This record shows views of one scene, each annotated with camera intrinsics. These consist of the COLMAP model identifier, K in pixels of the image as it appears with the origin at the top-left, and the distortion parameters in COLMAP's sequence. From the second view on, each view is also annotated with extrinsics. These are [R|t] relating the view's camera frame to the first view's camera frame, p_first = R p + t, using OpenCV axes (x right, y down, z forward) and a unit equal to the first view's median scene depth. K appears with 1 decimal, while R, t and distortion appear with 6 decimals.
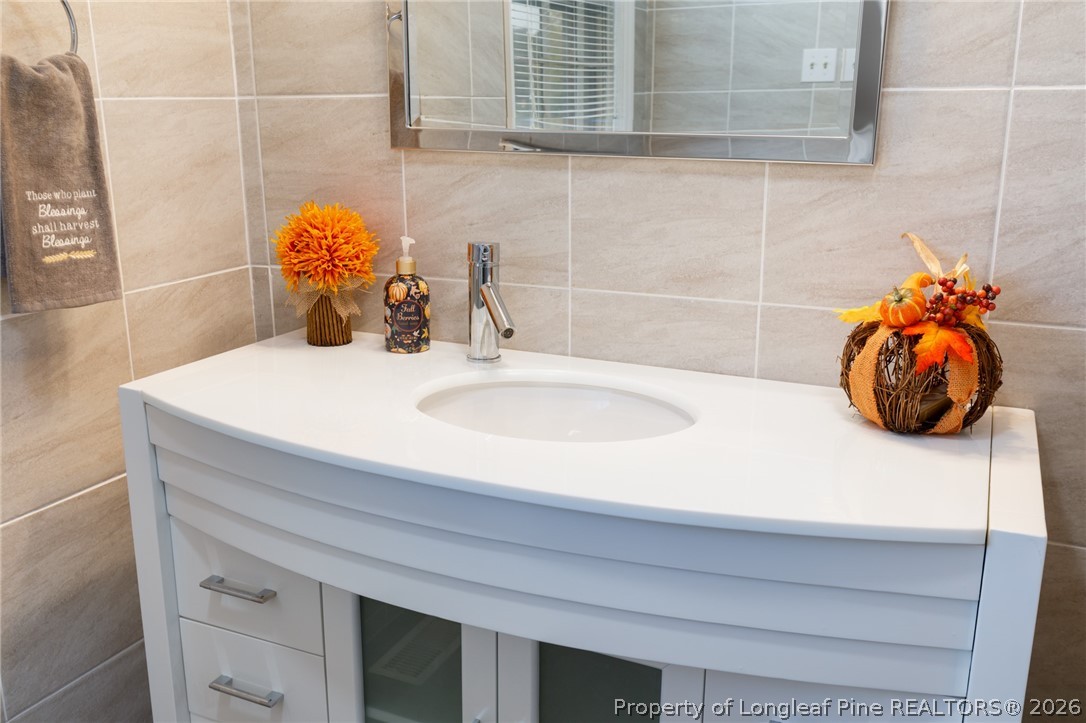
lens RADIAL K [[991.2, 0, 539.1], [0, 991.2, 355.6], [0, 0, 1]] dist [0.002276, 0.000000]
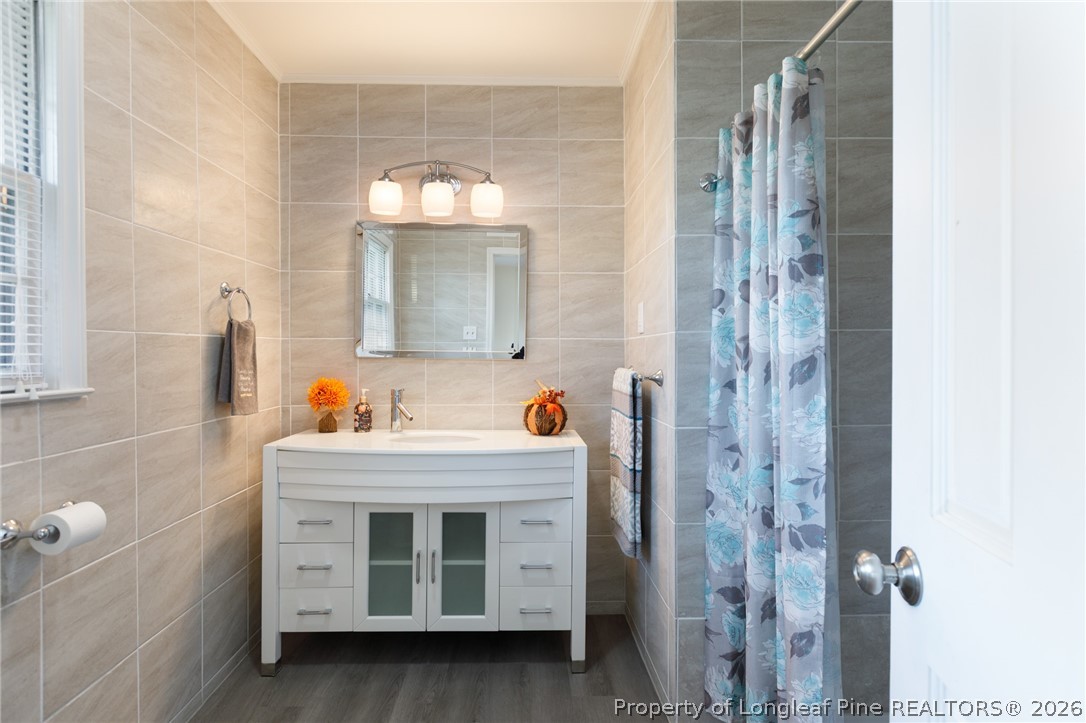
lens RADIAL K [[792.5, 0, 543.3], [0, 792.5, 361.1], [0, 0, 1]] dist [0.004031, 0.000150]
pose [[0.872370, 0.006718, 0.488799, -0.798939], [0.117336, 0.967797, -0.222713, 0.361745], [-0.474555, 0.251642, 0.843489, -1.122113]]
